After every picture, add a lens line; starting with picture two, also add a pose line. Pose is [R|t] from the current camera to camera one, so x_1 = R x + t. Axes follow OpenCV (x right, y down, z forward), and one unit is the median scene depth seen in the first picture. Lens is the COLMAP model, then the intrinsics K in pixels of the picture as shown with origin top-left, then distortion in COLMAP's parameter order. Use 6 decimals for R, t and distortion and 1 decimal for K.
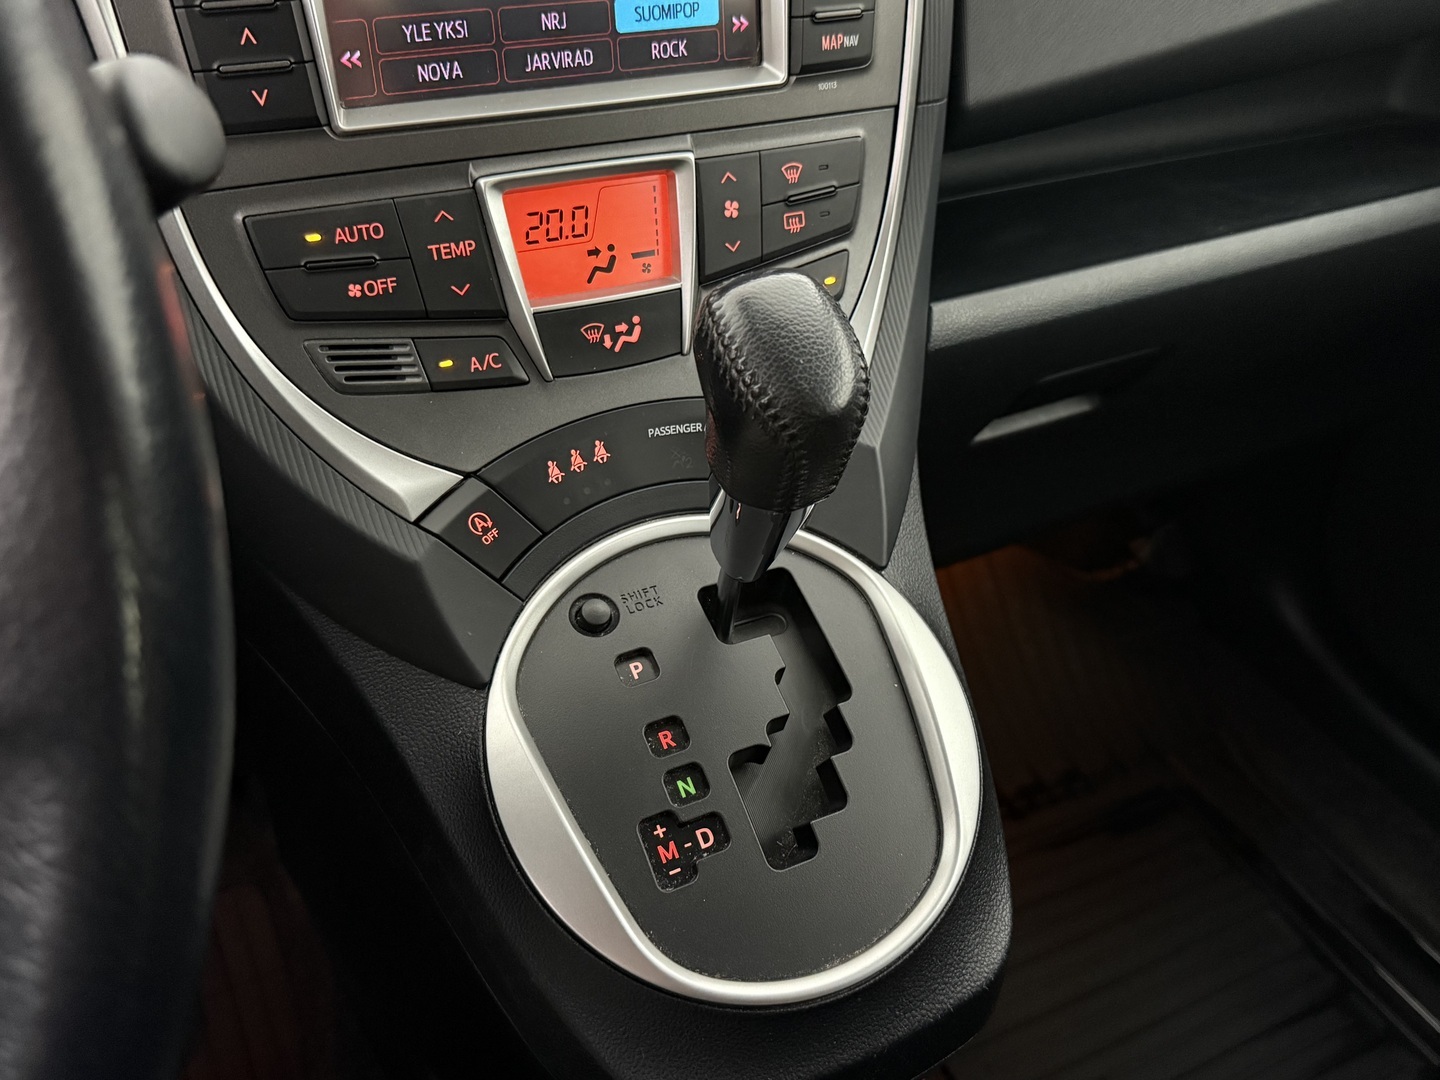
lens RADIAL K [[1287.7, 0, 719.7], [0, 1287.7, 583.9], [0, 0, 1]] dist [0.105309, -0.219317]
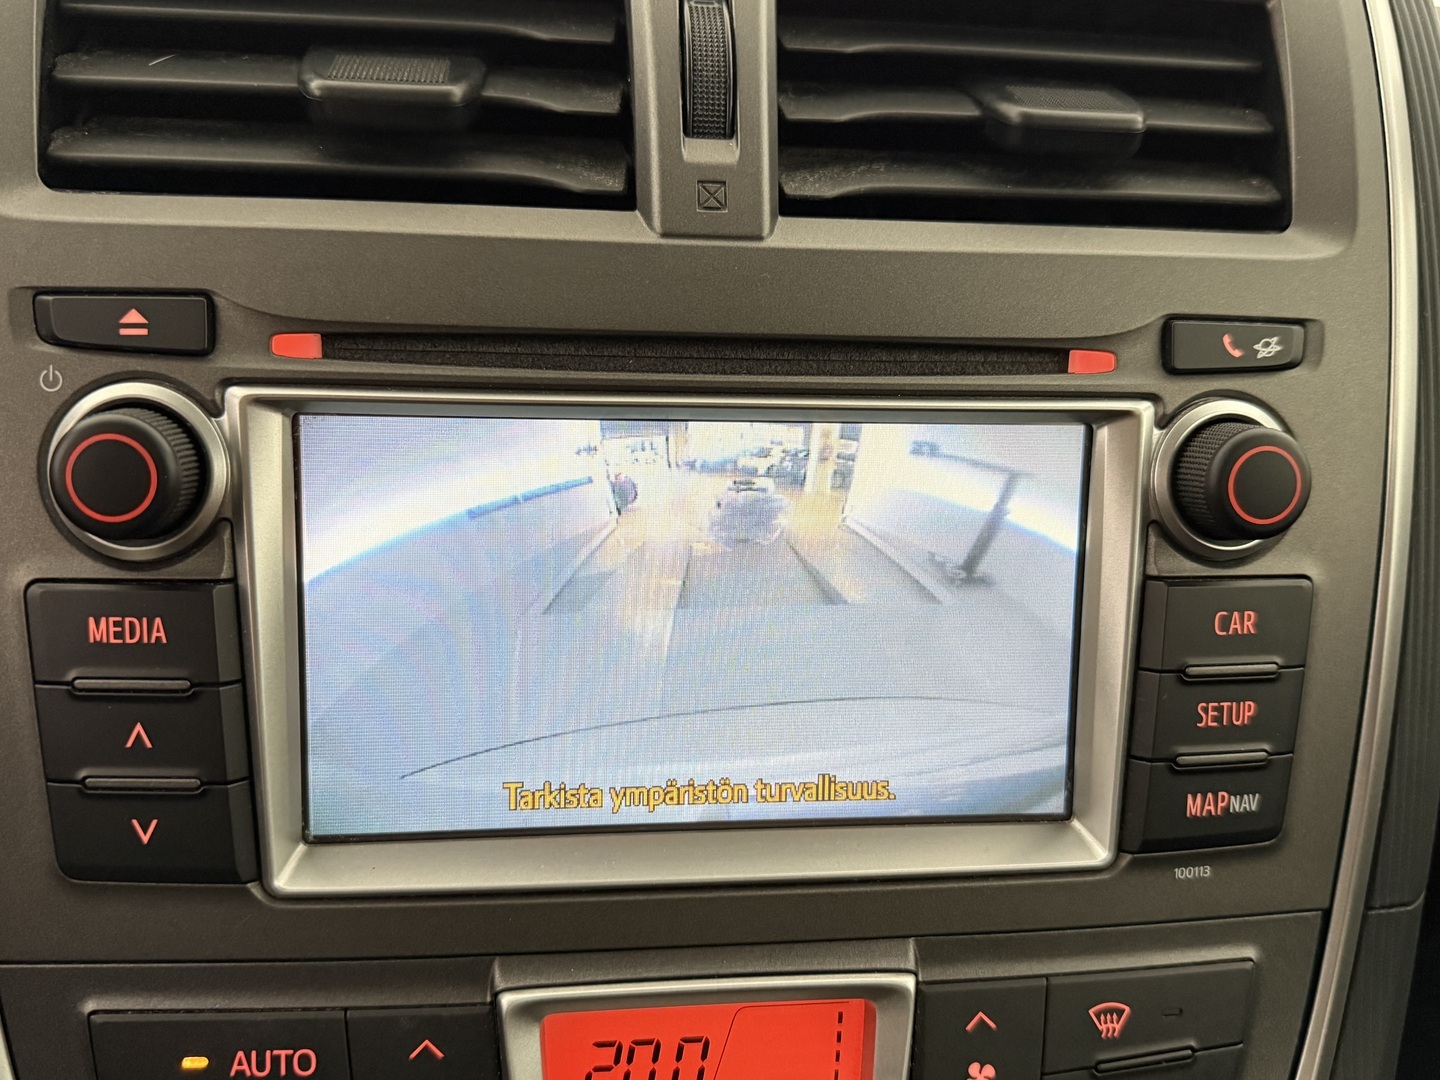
lens RADIAL K [[1287.7, 0, 705.2], [0, 1287.7, 535.3], [0, 0, 1]] dist [0.105309, -0.219317]
pose [[0.946599, 0.104496, -0.305009, 0.043658], [-0.202043, 0.929487, -0.308599, -0.321788], [0.251255, 0.353745, 0.900964, 0.428995]]
